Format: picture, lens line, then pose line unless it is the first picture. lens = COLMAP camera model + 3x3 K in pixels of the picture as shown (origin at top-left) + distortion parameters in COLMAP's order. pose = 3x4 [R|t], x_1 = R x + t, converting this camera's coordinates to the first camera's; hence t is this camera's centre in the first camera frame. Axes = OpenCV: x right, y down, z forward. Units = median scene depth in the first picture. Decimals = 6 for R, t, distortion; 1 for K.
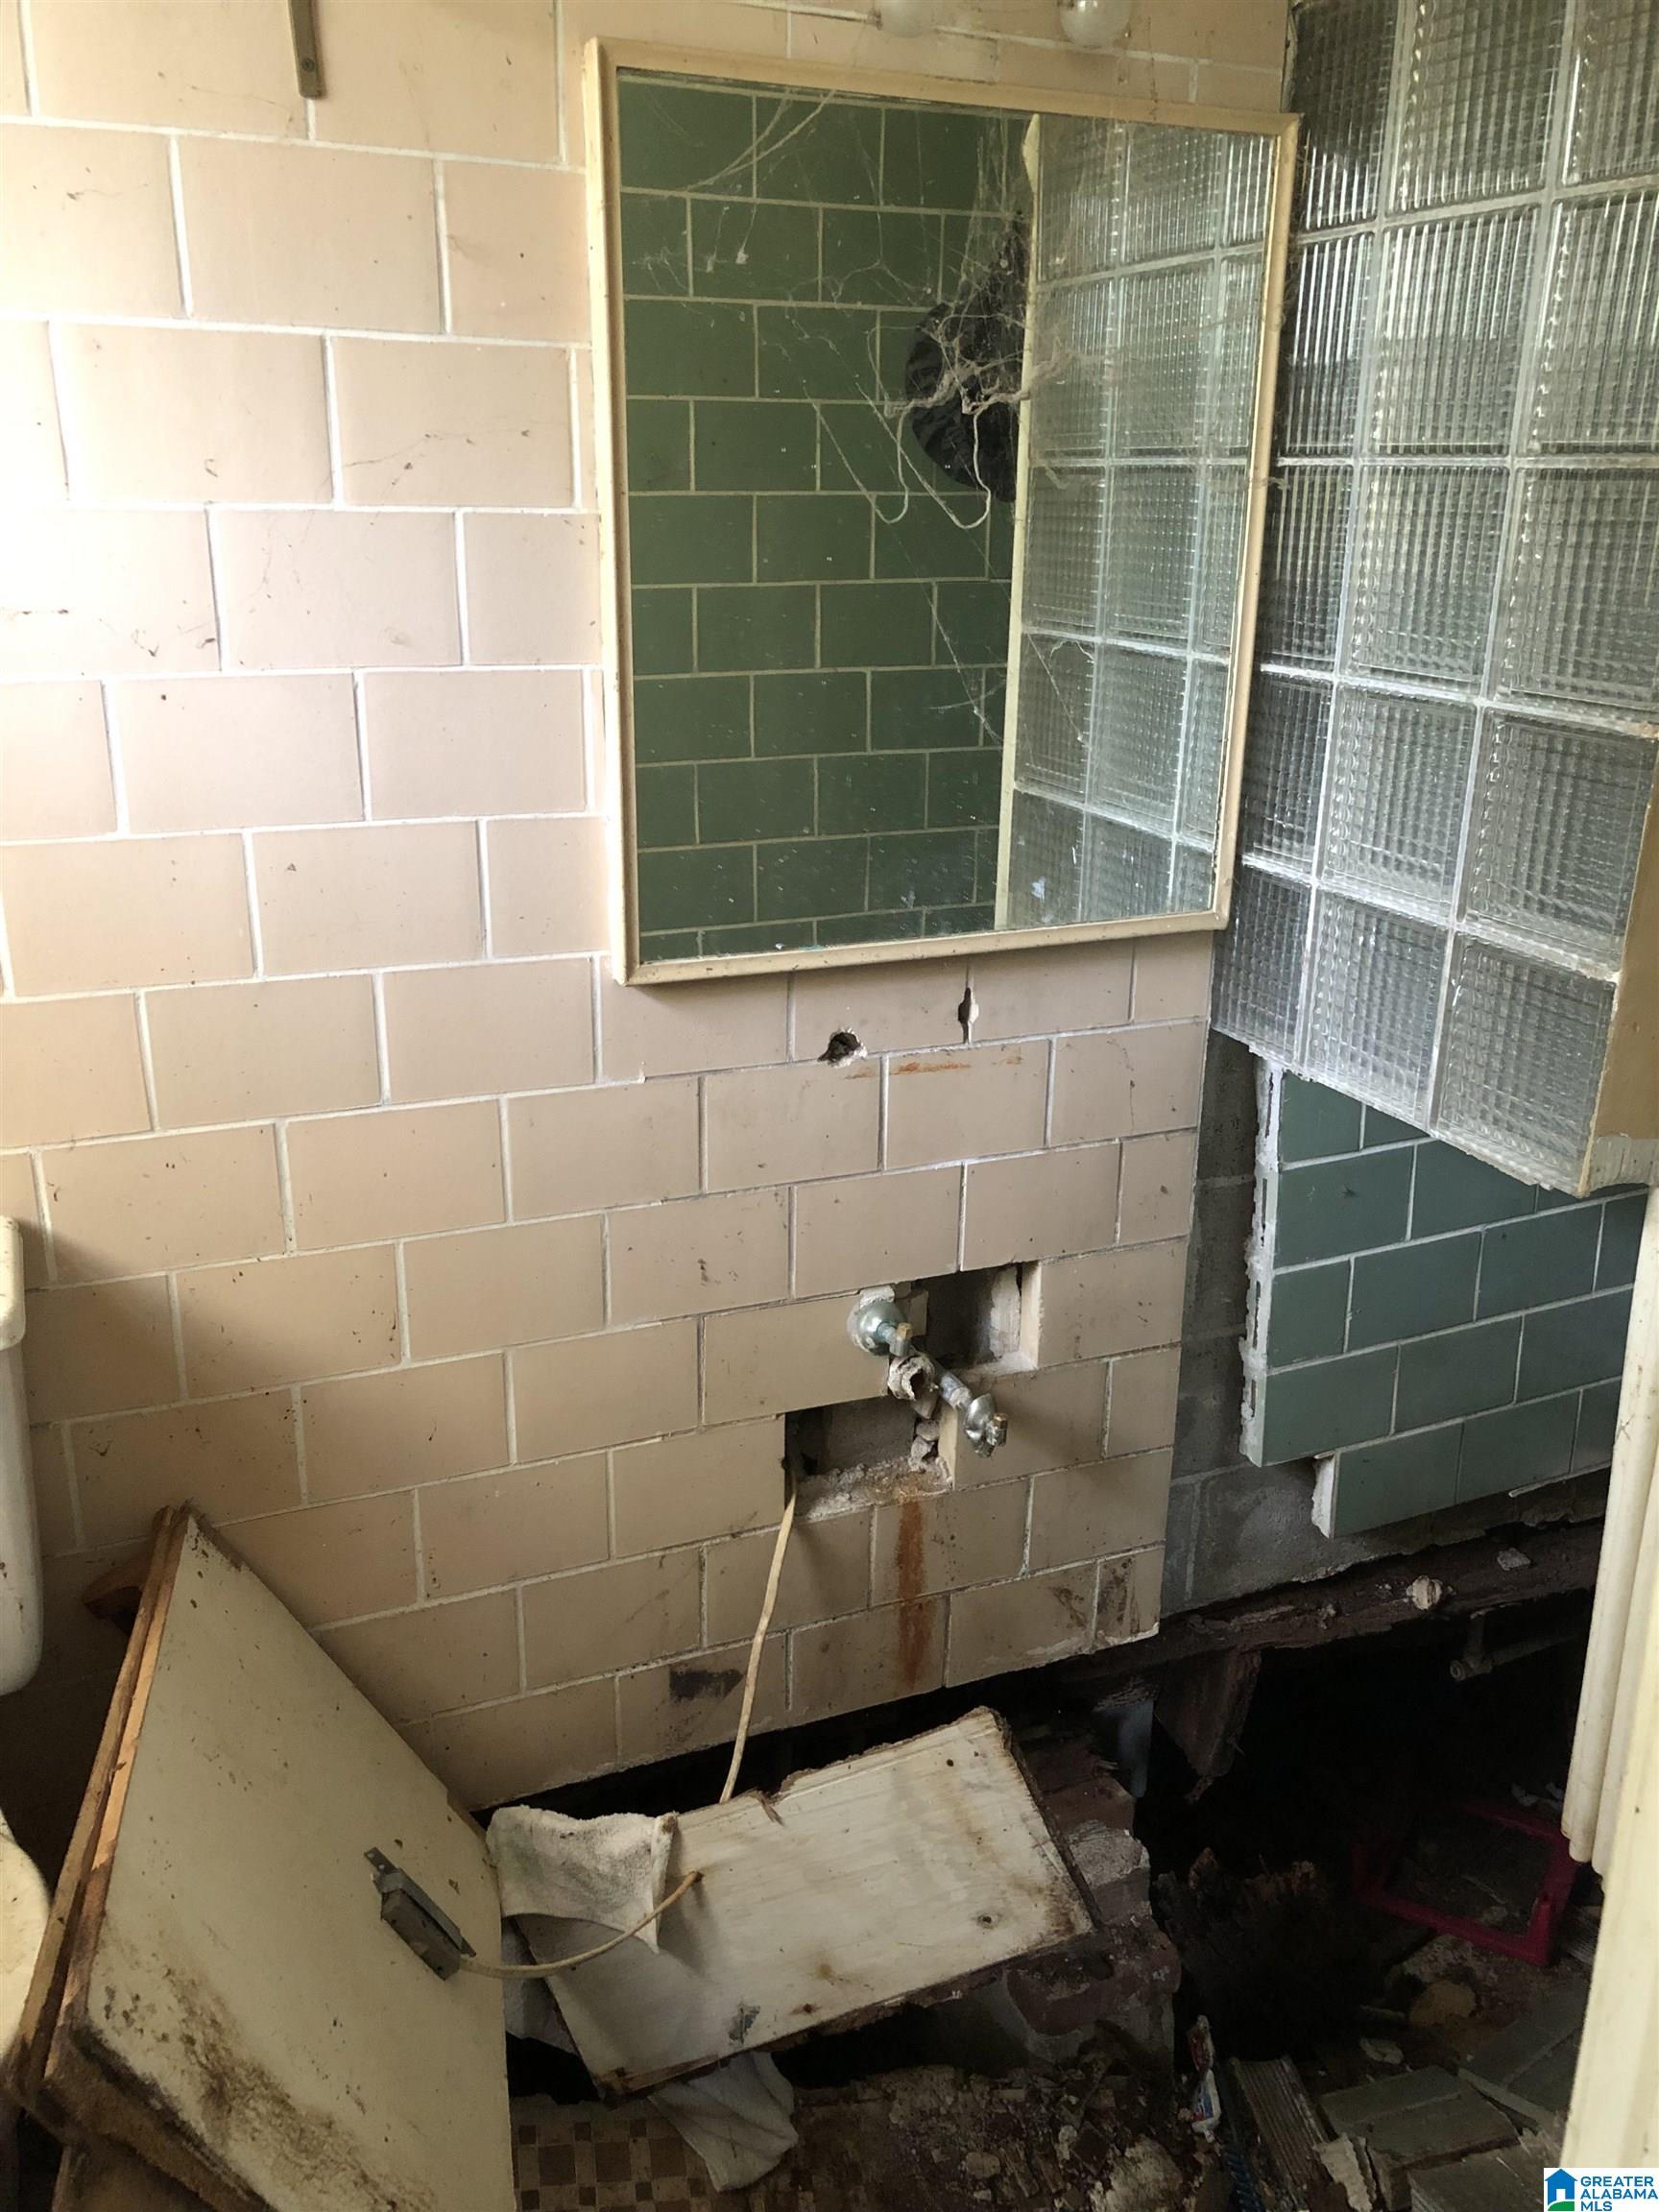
lens RADIAL K [[1837.8, 0, 829.5], [0, 1837.8, 1106.0], [0, 0, 1]] dist [-0.004671, -0.007430]
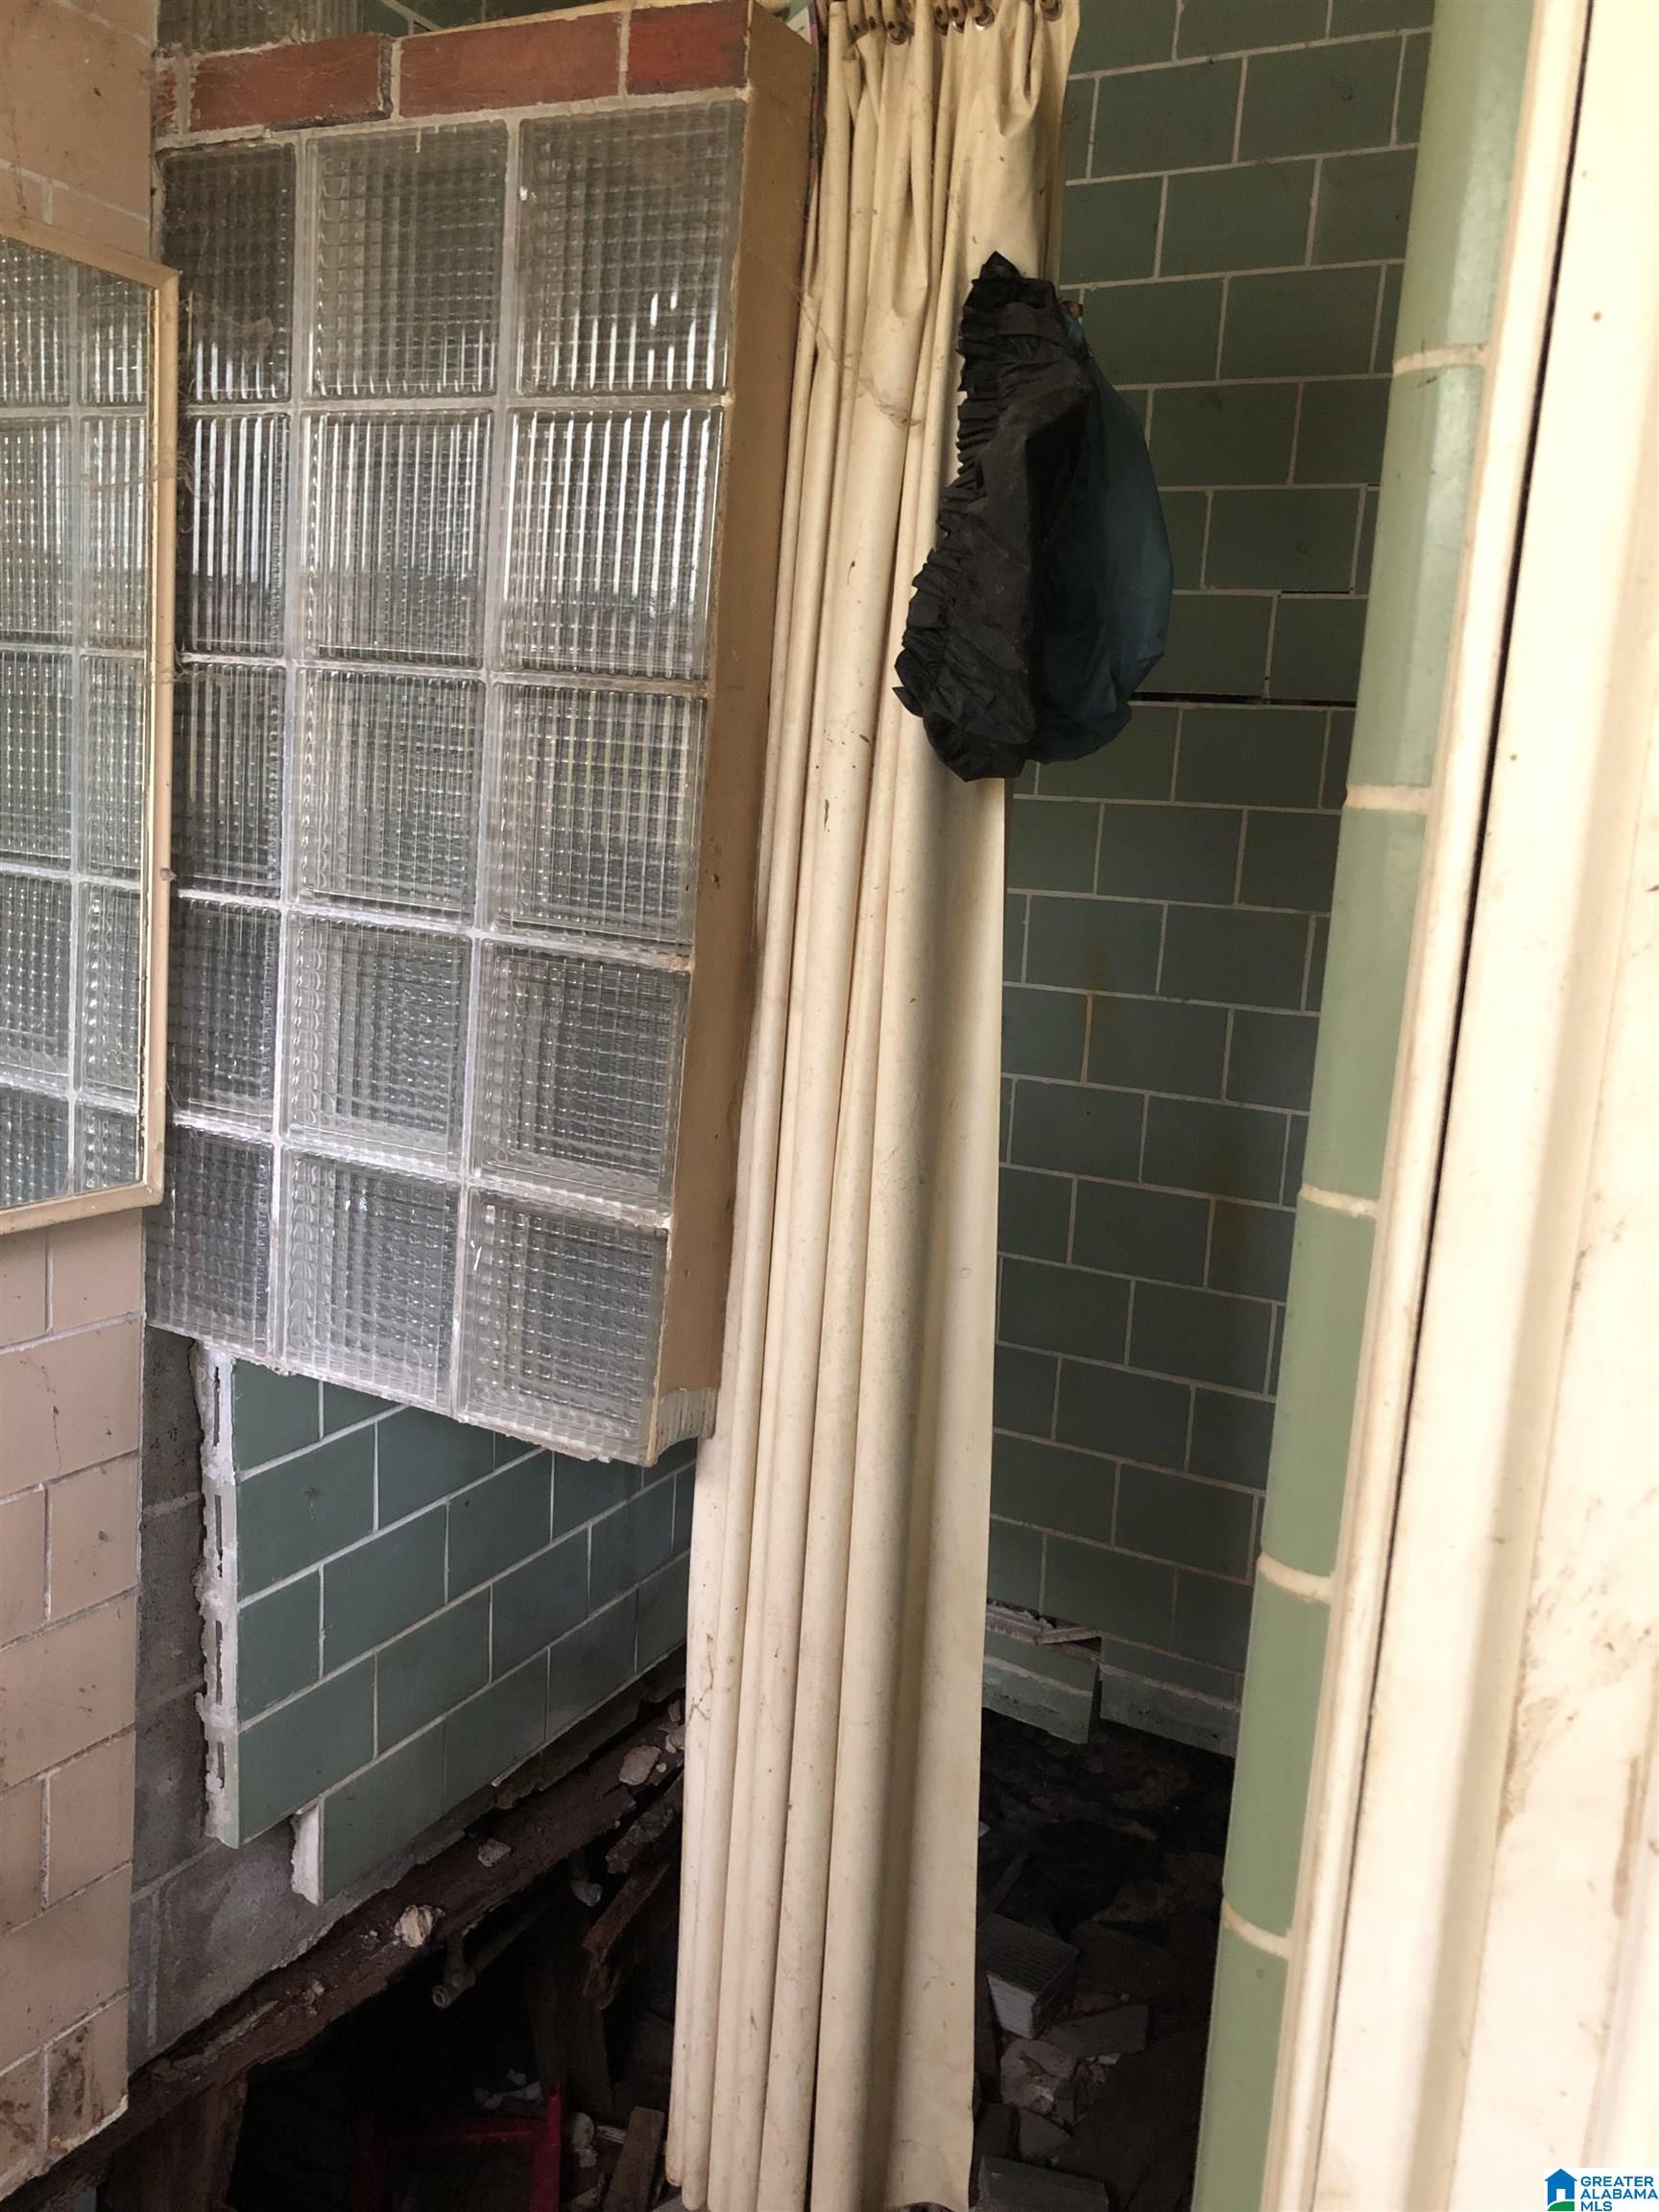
lens RADIAL K [[1803.6, 0, 833.2], [0, 1803.6, 1090.6], [0, 0, 1]] dist [0.015901, -0.006439]
pose [[0.767450, -0.052979, 0.638916, -0.070089], [0.136421, 0.987251, -0.082003, -0.040324], [-0.626426, 0.150095, 0.764893, 0.190855]]
